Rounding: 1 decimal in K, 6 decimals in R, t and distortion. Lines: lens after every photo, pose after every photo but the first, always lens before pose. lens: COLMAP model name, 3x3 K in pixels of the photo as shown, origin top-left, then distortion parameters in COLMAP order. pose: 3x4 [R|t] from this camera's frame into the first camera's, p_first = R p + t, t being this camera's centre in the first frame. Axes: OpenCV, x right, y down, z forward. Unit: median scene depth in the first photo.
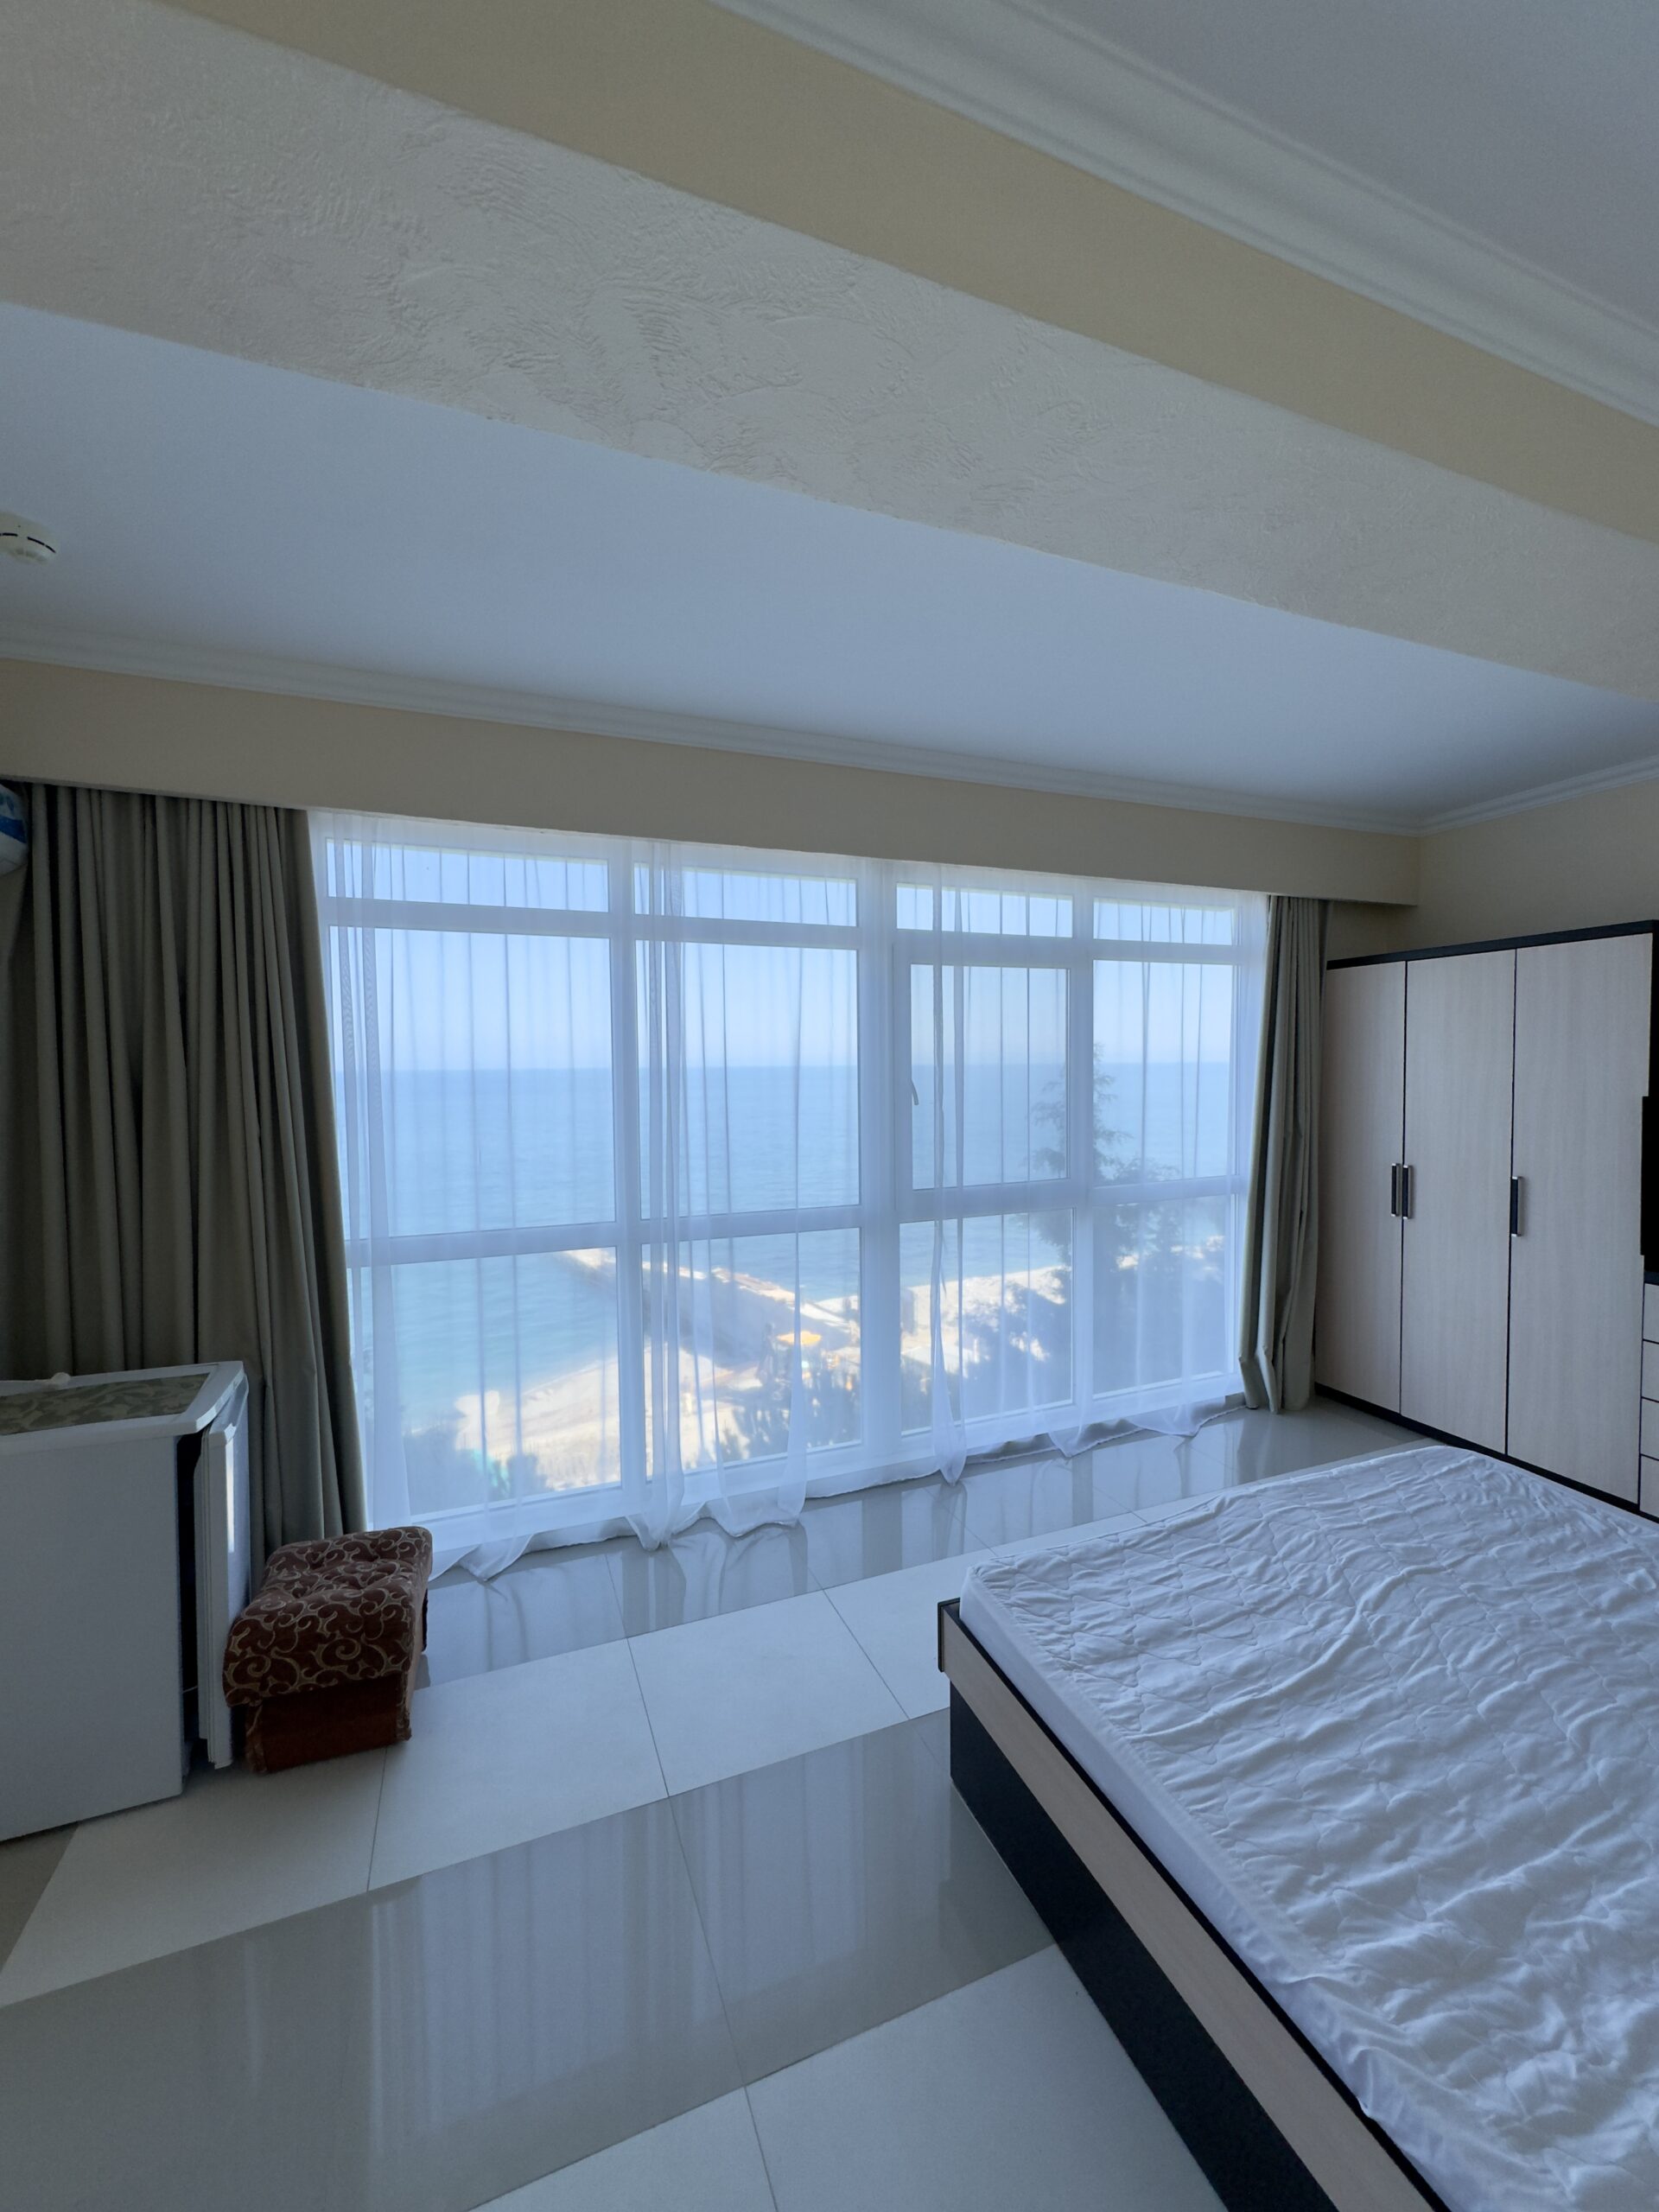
lens RADIAL K [[879.9, 0, 833.5], [0, 879.9, 1103.0], [0, 0, 1]] dist [-0.002936, 0.000362]
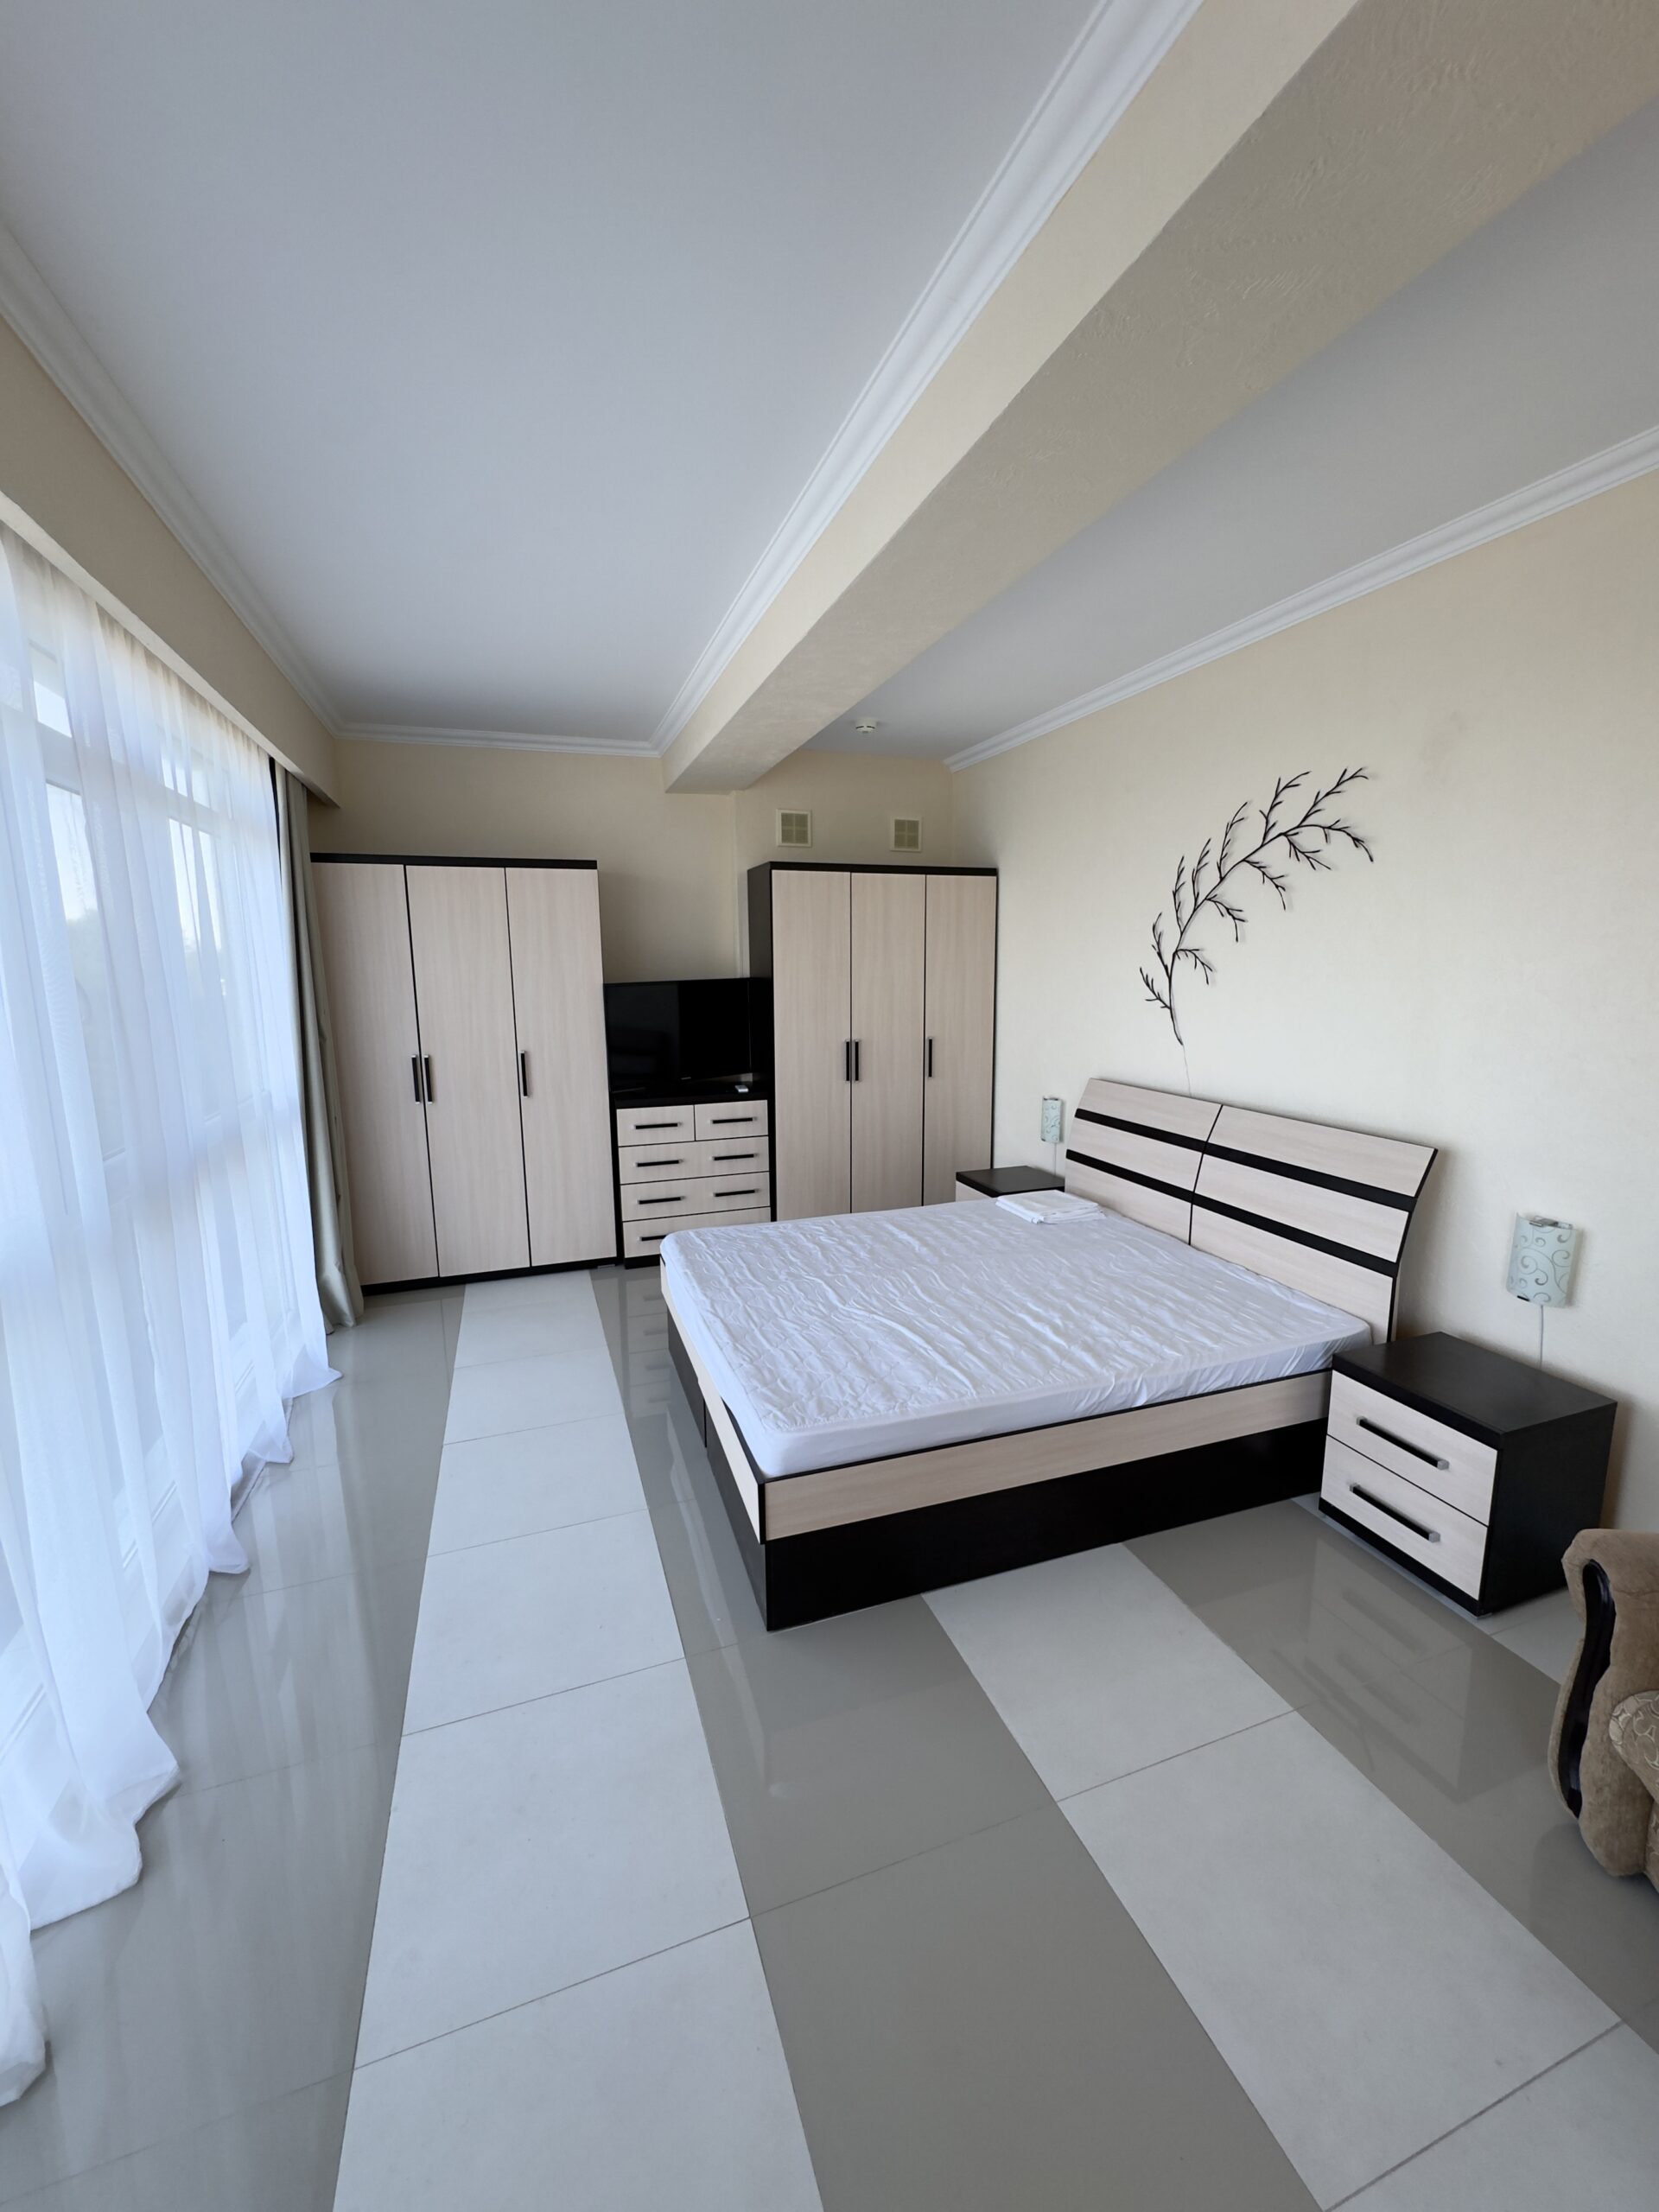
lens RADIAL K [[879.9, 0, 833.5], [0, 879.9, 1103.0], [0, 0, 1]] dist [-0.002936, 0.000362]
pose [[0.039792, -0.147878, 0.988205, -0.805752], [0.050518, 0.988021, 0.145816, -0.008836], [-0.997930, 0.044120, 0.046786, 0.838372]]
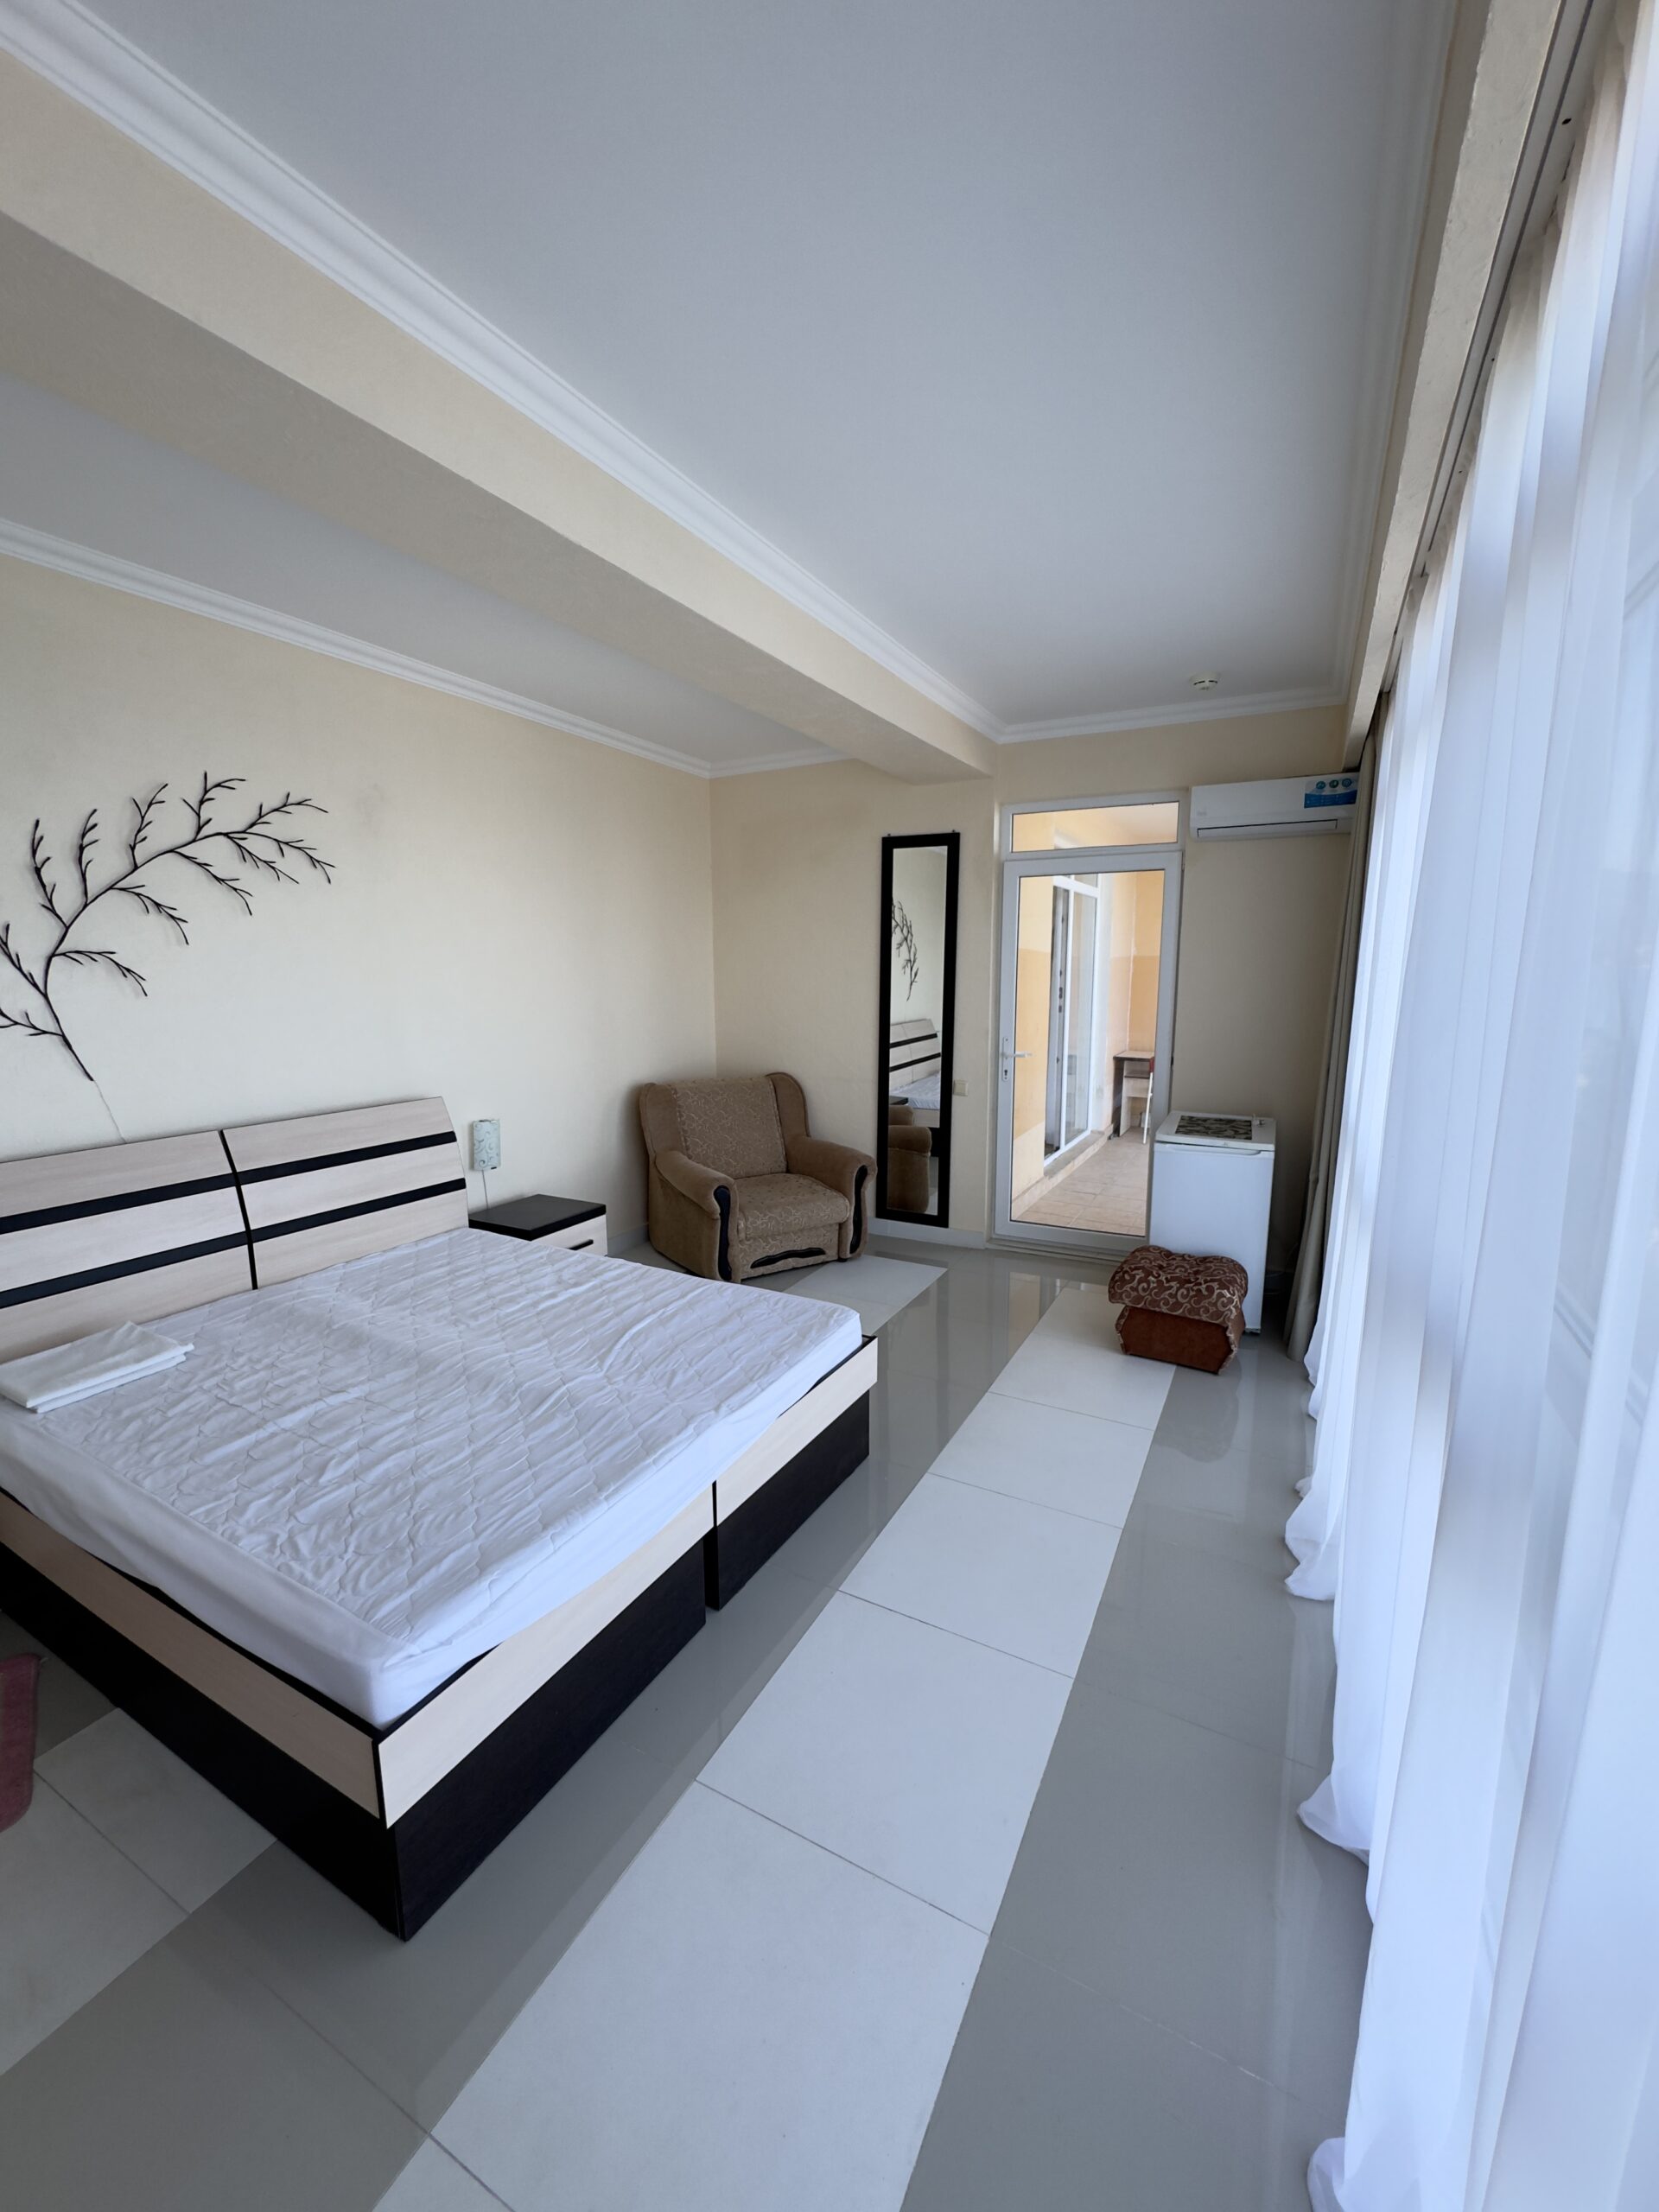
lens RADIAL K [[879.9, 0, 833.5], [0, 879.9, 1103.0], [0, 0, 1]] dist [-0.002936, 0.000362]
pose [[-0.766949, 0.111581, -0.631933, 1.011313], [-0.017313, 0.980810, 0.194194, -0.071852], [0.641475, 0.159877, -0.750299, 1.936367]]
